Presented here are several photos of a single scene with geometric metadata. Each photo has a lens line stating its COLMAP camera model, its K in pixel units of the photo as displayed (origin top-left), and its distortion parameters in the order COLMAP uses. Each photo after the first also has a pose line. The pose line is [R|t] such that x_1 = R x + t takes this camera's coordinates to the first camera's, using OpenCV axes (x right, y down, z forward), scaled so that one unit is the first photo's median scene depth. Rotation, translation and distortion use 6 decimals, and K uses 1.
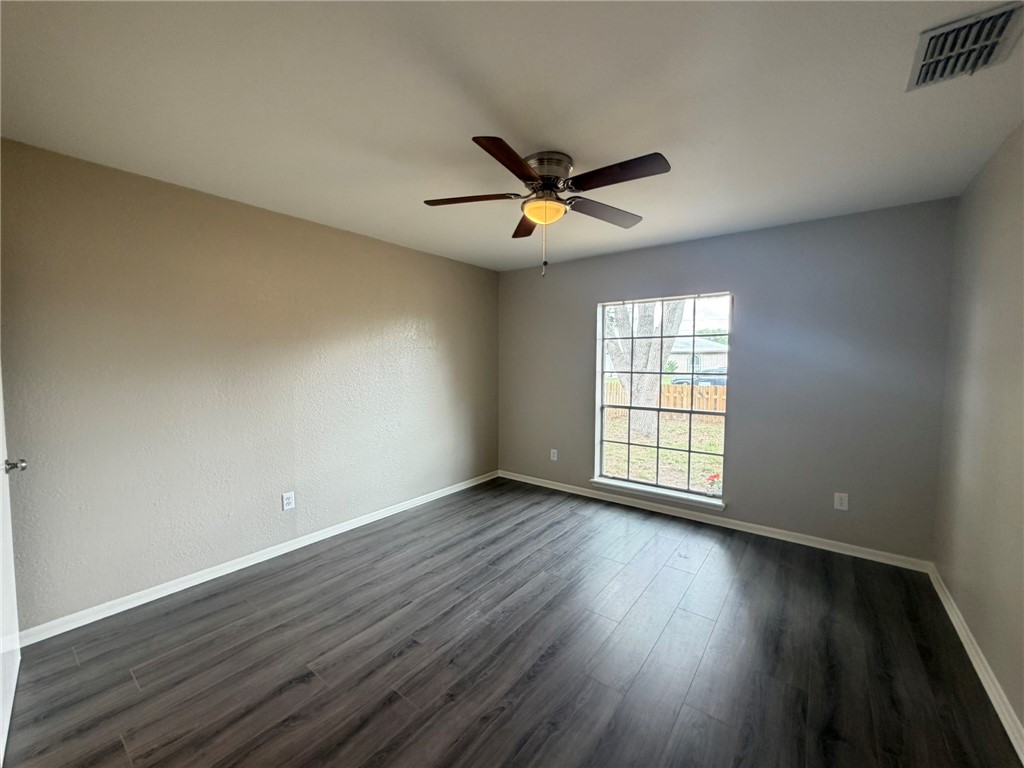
lens RADIAL K [[410.1, 0, 509.7], [0, 410.1, 381.7], [0, 0, 1]] dist [-0.001531, 0.000500]
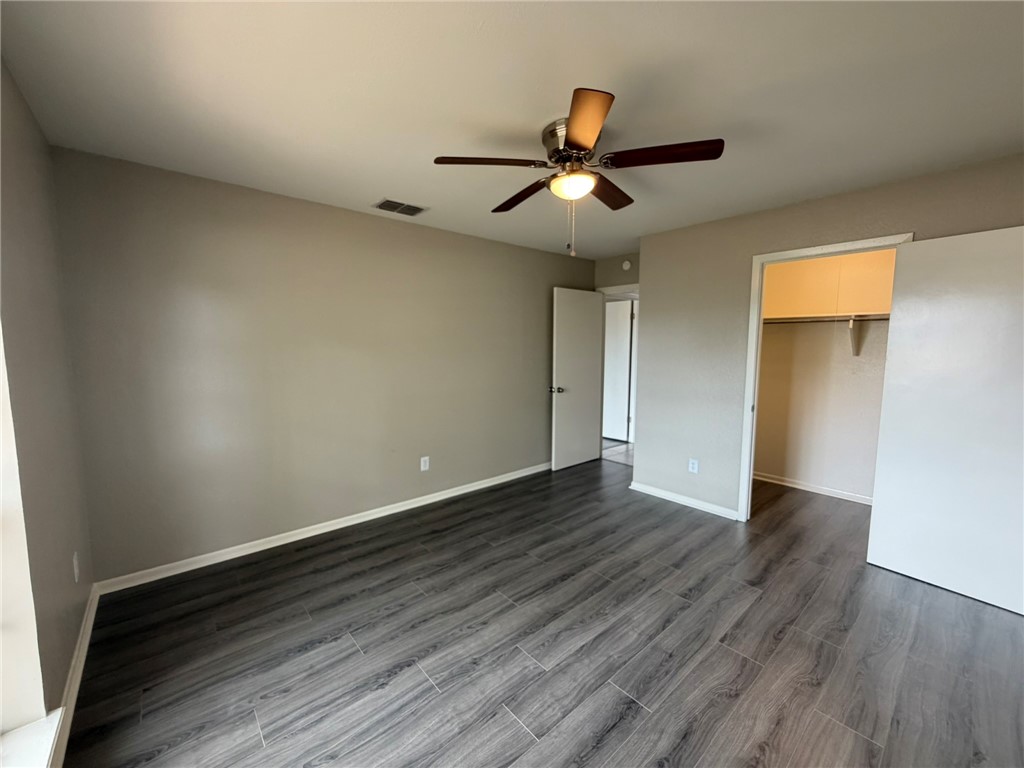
lens RADIAL K [[410.1, 0, 508.9], [0, 410.1, 384.0], [0, 0, 1]] dist [-0.001531, 0.000500]
pose [[-0.978786, -0.023737, 0.203506, 0.019710], [0.006938, 0.988857, 0.148709, -0.091546], [-0.204768, 0.146967, -0.967714, 1.556294]]
